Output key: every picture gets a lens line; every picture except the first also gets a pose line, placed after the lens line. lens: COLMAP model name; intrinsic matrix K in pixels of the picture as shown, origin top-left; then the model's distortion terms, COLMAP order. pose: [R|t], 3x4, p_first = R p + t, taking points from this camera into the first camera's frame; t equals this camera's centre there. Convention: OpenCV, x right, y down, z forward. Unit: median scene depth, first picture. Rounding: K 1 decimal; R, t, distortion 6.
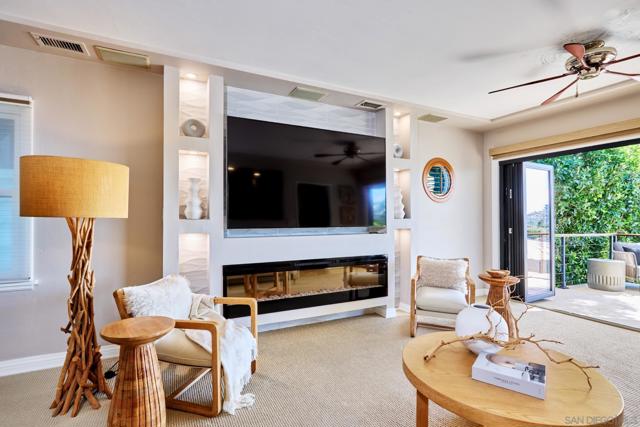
lens RADIAL K [[312.4, 0, 317.5], [0, 312.4, 217.1], [0, 0, 1]] dist [0.003650, 0.000698]
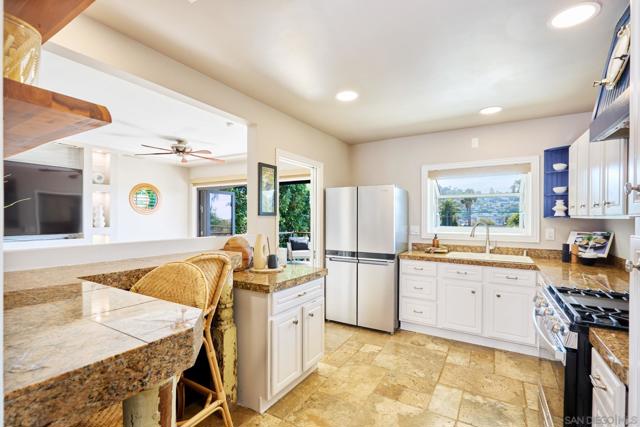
lens RADIAL K [[289.6, 0, 328.6], [0, 289.6, 223.3], [0, 0, 1]] dist [-0.003563, -0.000789]
pose [[0.836353, -0.005741, 0.548161, 0.411956], [-0.007818, 0.999719, 0.022398, -0.051292], [-0.548135, -0.023018, 0.836073, -0.650894]]
